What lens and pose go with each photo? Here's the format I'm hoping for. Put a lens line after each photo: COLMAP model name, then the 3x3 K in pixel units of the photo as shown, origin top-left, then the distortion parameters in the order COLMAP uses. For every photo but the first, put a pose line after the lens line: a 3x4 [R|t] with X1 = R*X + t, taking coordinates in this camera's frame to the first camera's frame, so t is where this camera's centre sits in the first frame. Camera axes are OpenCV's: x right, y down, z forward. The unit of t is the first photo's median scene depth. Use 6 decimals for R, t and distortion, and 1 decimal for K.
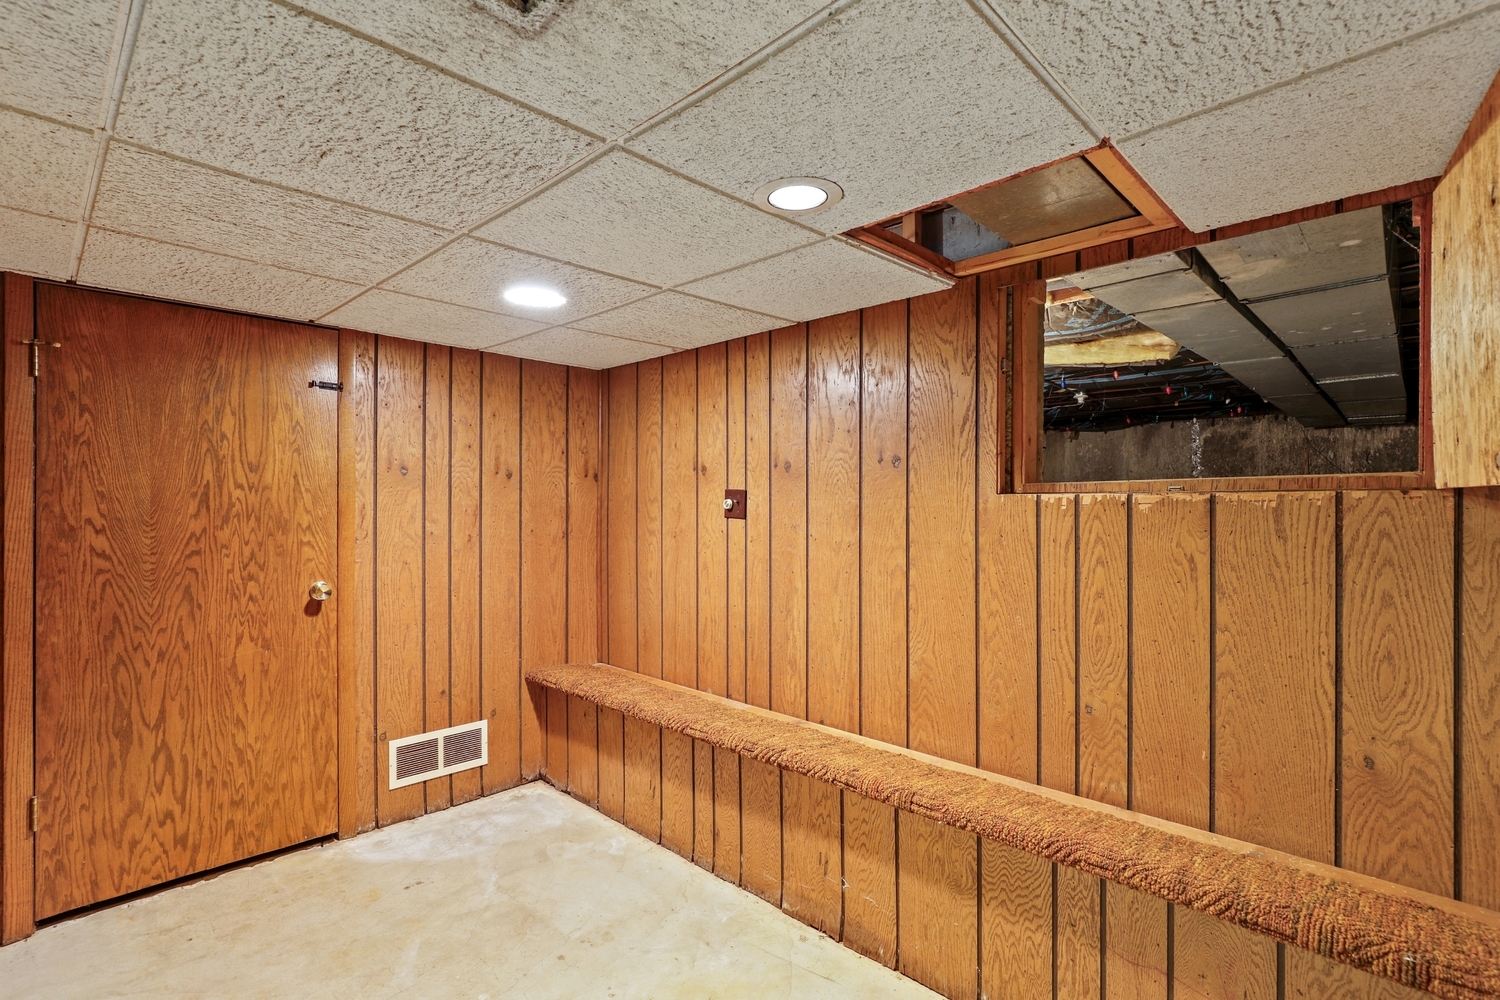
lens RADIAL K [[697.1, 0, 745.1], [0, 697.1, 503.8], [0, 0, 1]] dist [-0.003930, -0.000379]
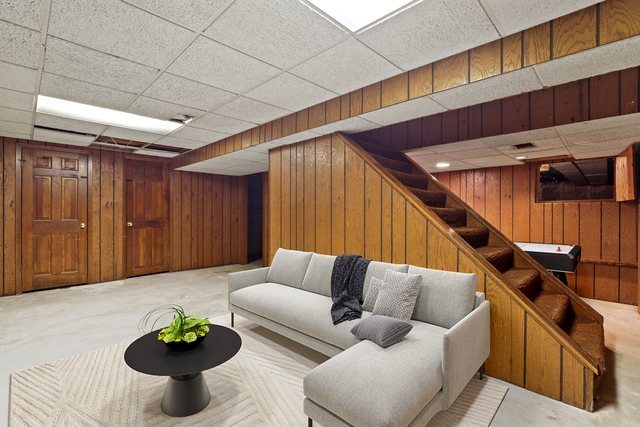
lens RADIAL K [[297.4, 0, 322.0], [0, 297.4, 209.6], [0, 0, 1]] dist [-0.003930, -0.000379]
pose [[0.999989, 0.004406, 0.001387, -1.354464], [-0.004394, 0.999956, -0.008278, 0.066622], [-0.001424, 0.008271, 0.999965, -1.359391]]
